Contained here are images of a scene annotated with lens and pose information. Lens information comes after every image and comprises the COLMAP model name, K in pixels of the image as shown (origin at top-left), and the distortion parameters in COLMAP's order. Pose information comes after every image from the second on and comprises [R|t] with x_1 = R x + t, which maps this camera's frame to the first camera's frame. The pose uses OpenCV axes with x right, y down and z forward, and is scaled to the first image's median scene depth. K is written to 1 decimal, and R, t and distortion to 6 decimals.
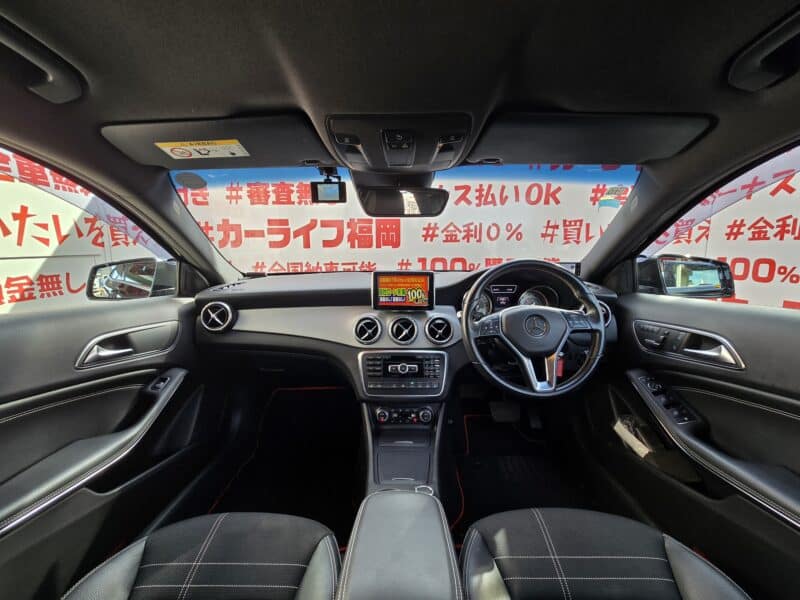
lens RADIAL K [[325.9, 0, 399.0], [0, 325.9, 296.1], [0, 0, 1]] dist [-0.002903, -0.000210]
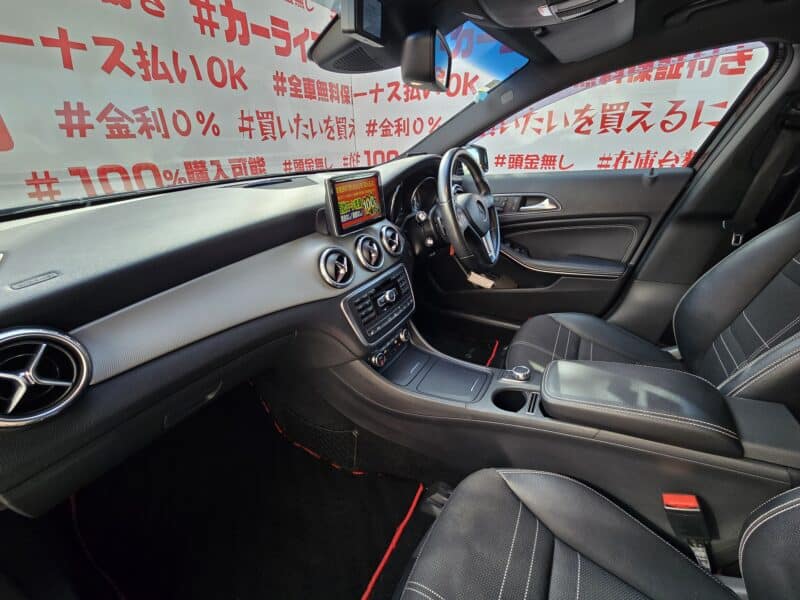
lens RADIAL K [[325.9, 0, 399.0], [0, 325.9, 296.1], [0, 0, 1]] dist [-0.002903, -0.000210]
pose [[0.477816, -0.381545, 0.791275, -0.605352], [0.149092, 0.922906, 0.354987, -0.066501], [-0.865716, -0.051645, 0.497864, 0.539658]]
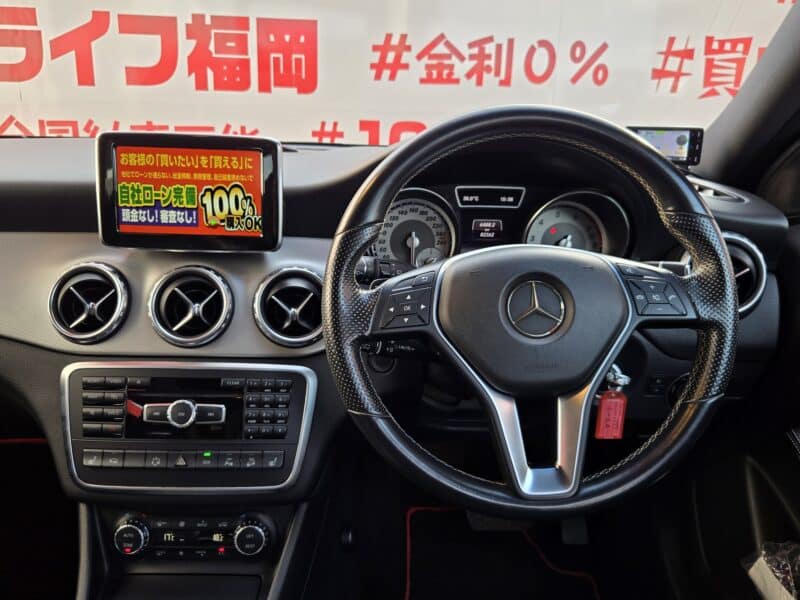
lens RADIAL K [[693.8, 0, 400.0], [0, 693.8, 300.0], [0, 0, 1]] dist [0.020628, 0.000535]
pose [[0.998366, 0.019924, 0.053553, 0.196542], [-0.026516, 0.991759, 0.125346, -0.001731], [-0.050614, -0.126562, 0.990667, 0.241856]]
